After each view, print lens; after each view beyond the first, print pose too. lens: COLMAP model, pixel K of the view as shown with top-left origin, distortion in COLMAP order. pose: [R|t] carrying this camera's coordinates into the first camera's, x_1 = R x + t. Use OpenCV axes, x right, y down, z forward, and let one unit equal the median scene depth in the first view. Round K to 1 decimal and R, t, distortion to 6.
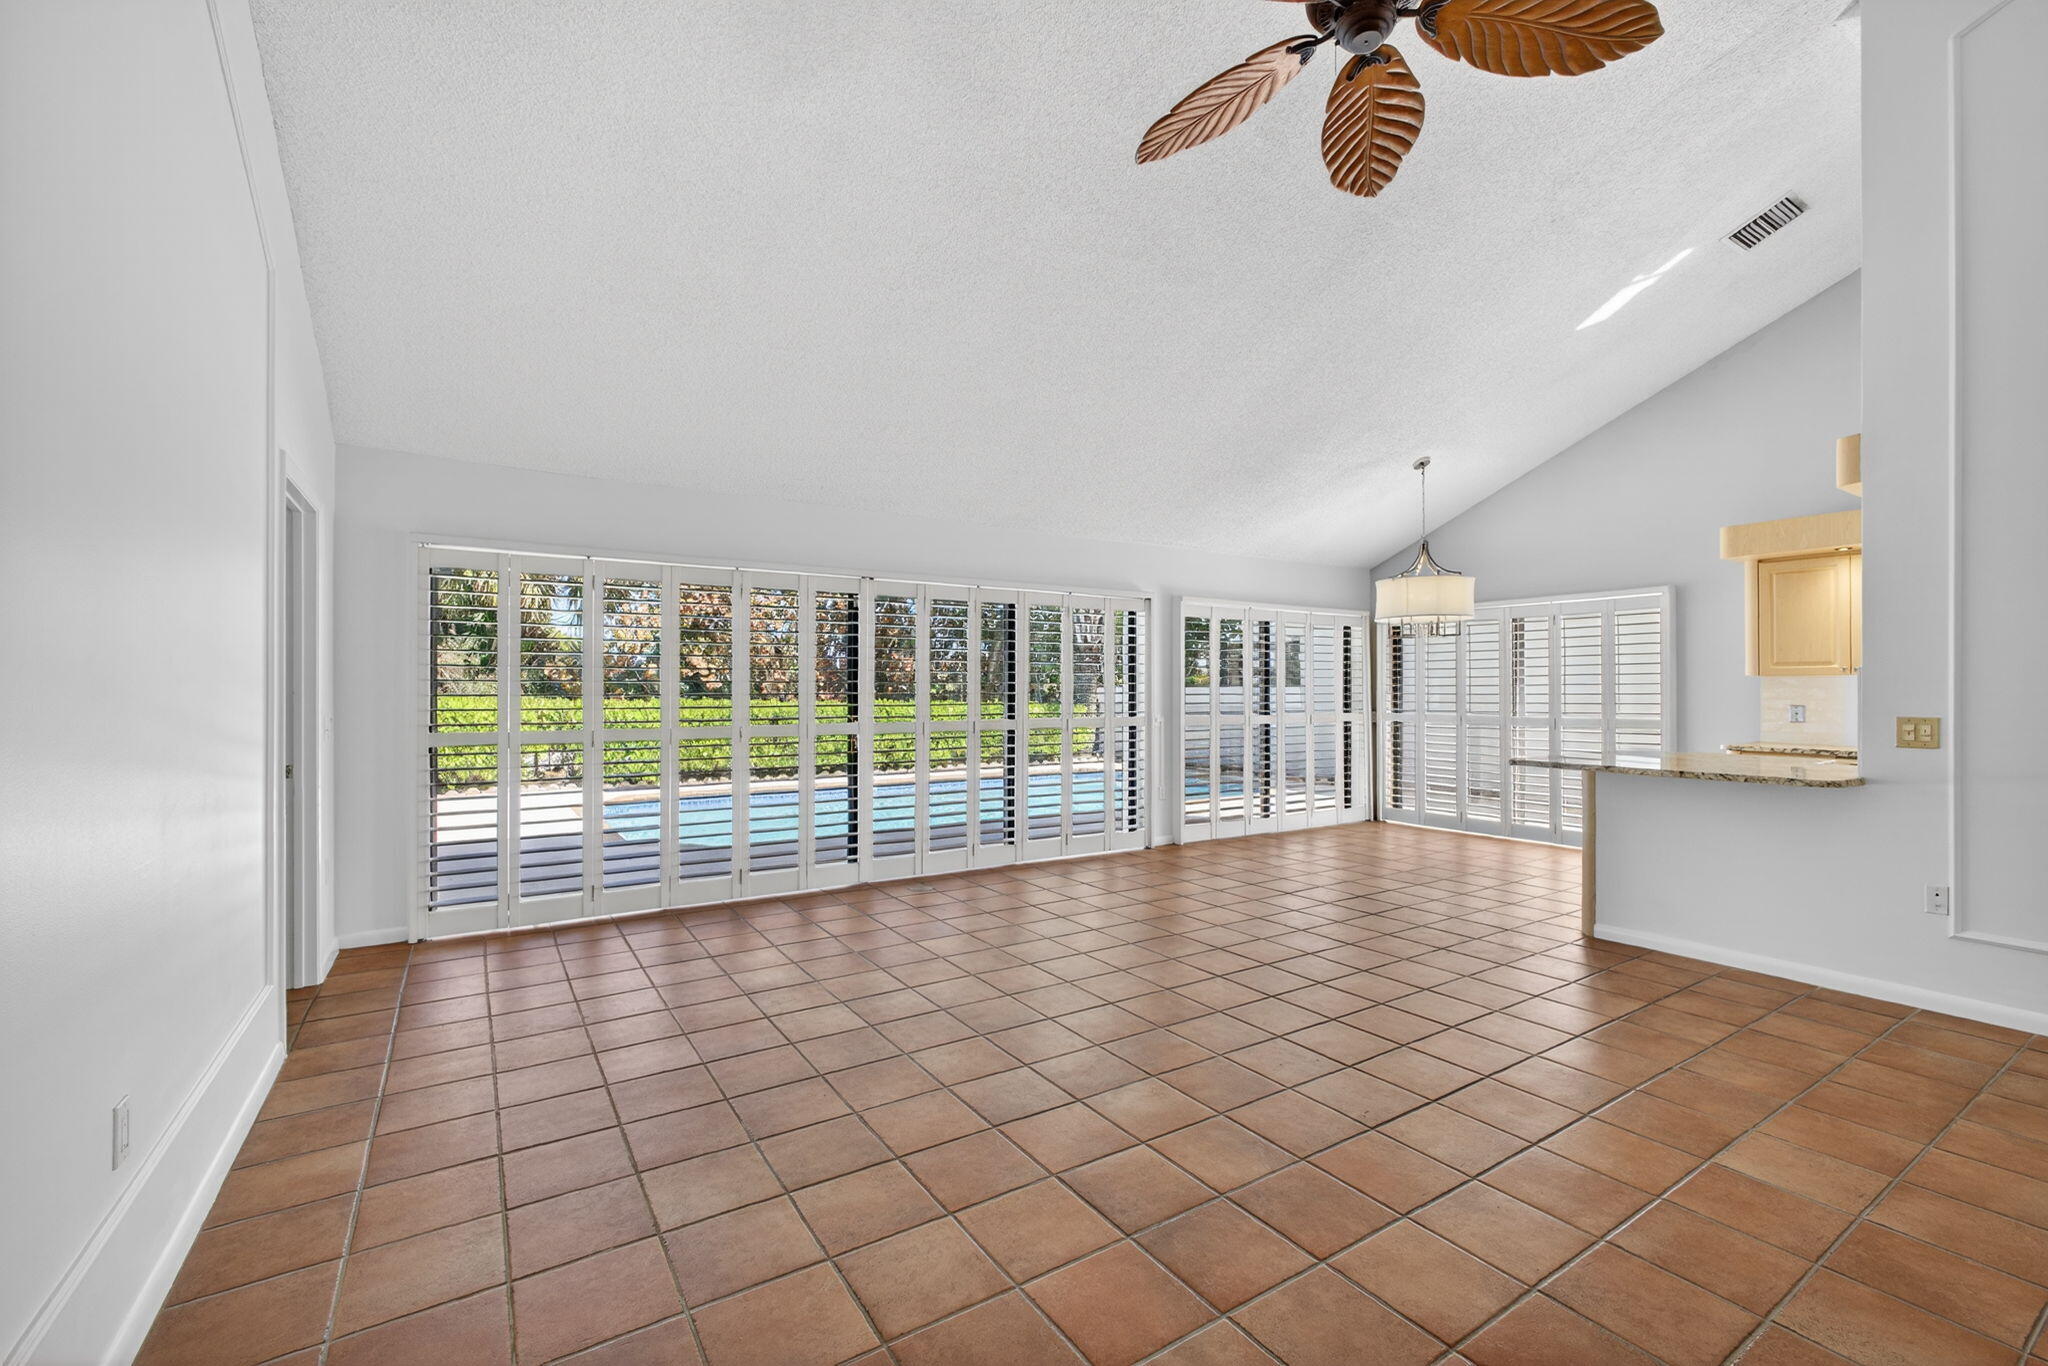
lens RADIAL K [[870.6, 0, 1027.1], [0, 870.6, 691.6], [0, 0, 1]] dist [-0.004668, 0.003639]
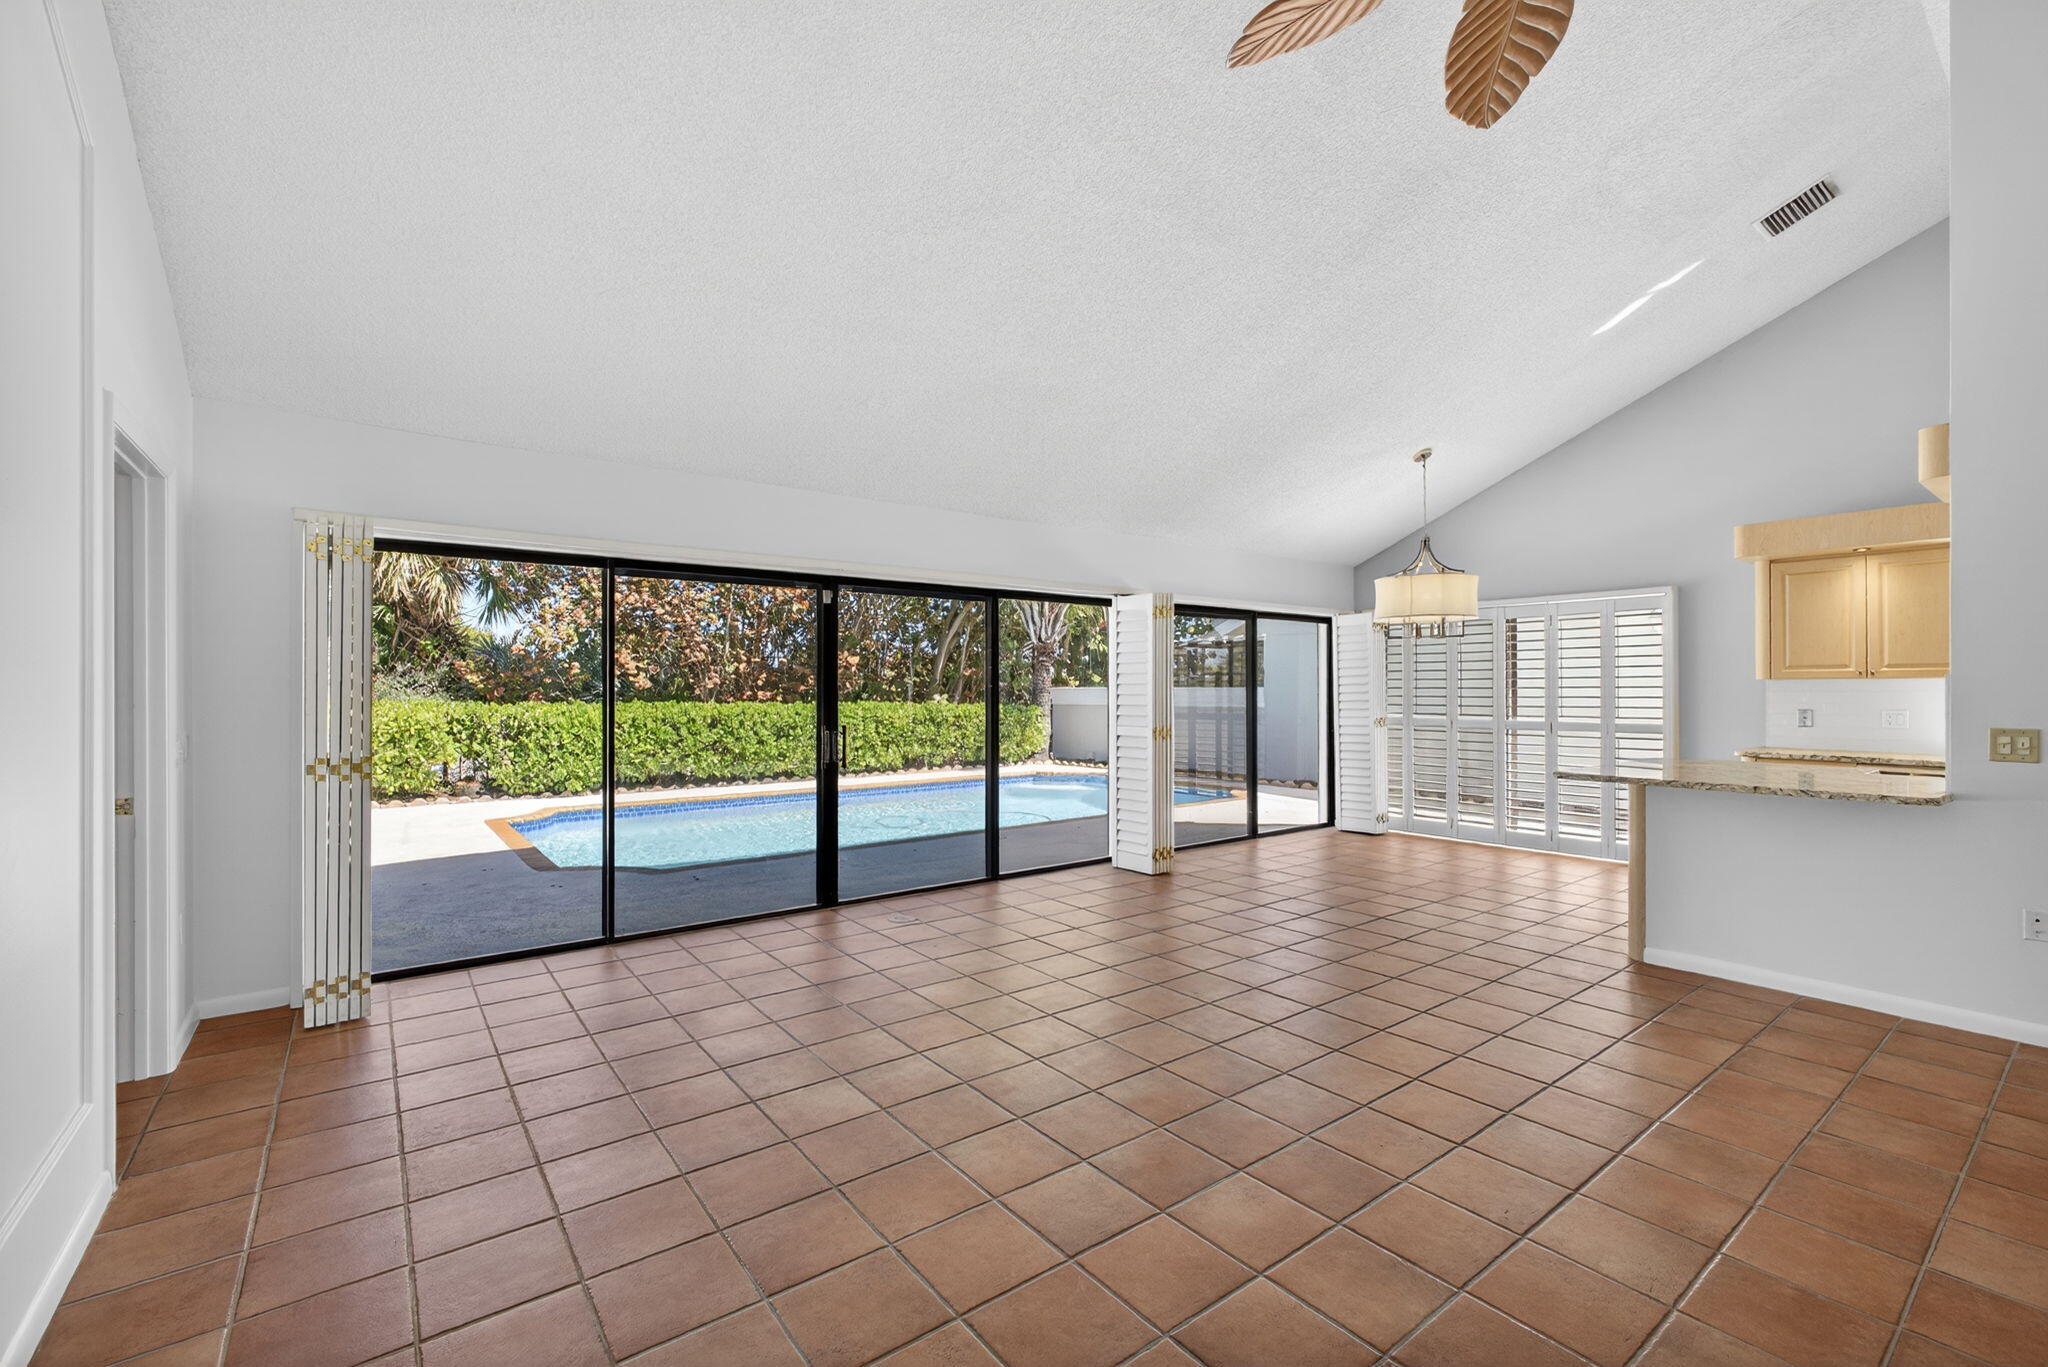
lens RADIAL K [[870.6, 0, 1023.4], [0, 870.6, 687.8], [0, 0, 1]] dist [-0.004668, 0.003639]
pose [[0.996839, -0.001173, 0.079444, -0.097182], [0.001177, 0.999999, -0.000002, -0.014367], [-0.079444, 0.000096, 0.996839, 0.142800]]
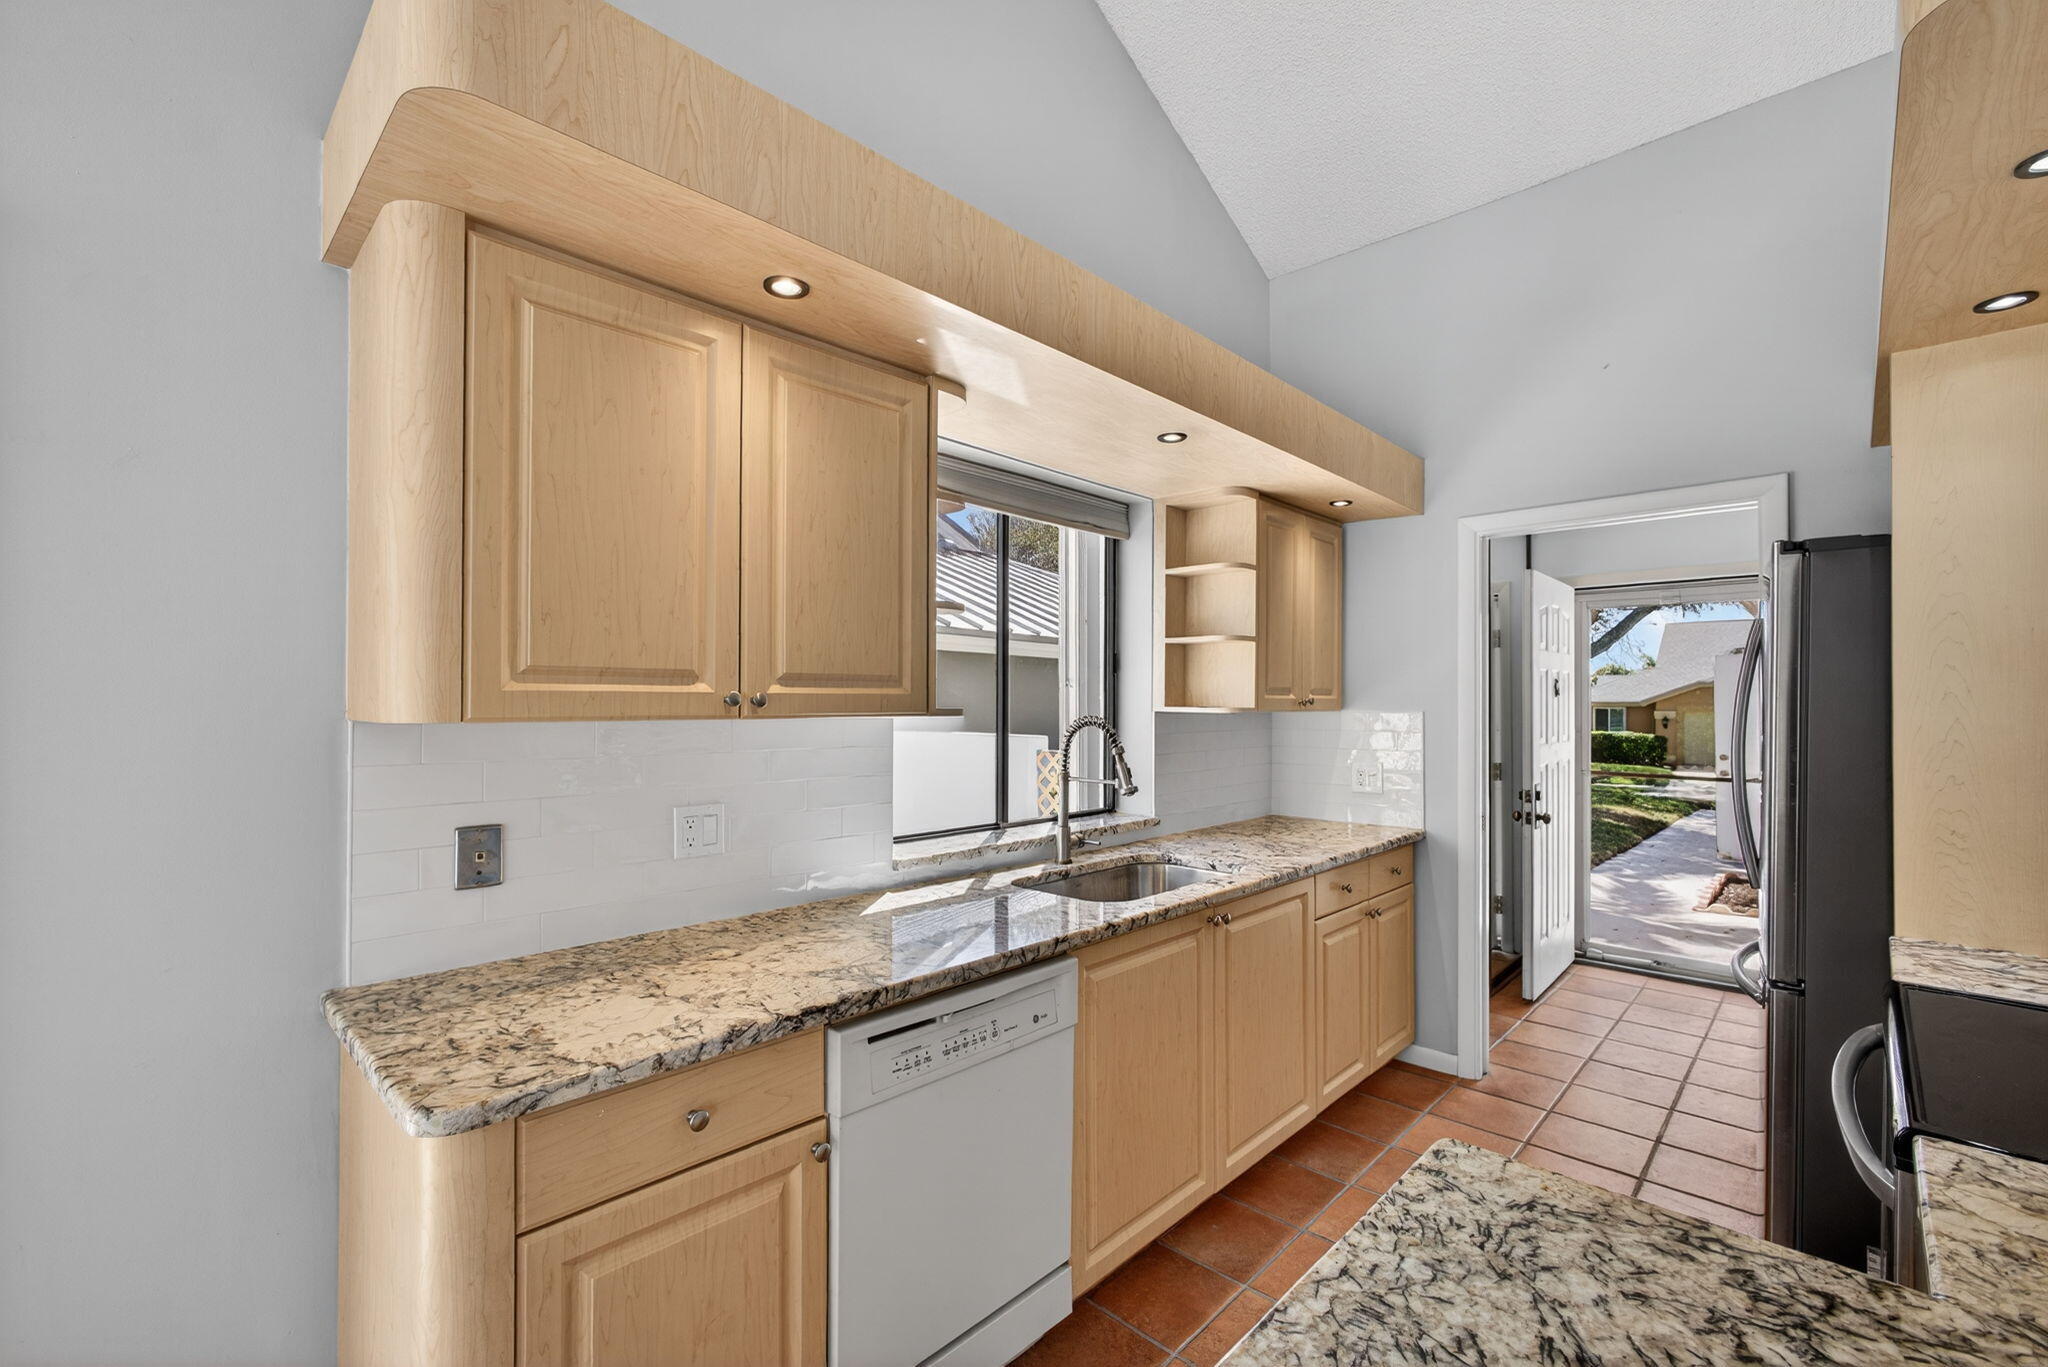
lens RADIAL K [[870.6, 0, 1021.7], [0, 870.6, 702.2], [0, 0, 1]] dist [-0.004668, 0.003639]
pose [[-0.228116, 0.000902, 0.973634, 0.680533], [-0.008567, 0.999959, -0.002934, -0.030715], [-0.973596, -0.009011, -0.228099, 1.108966]]
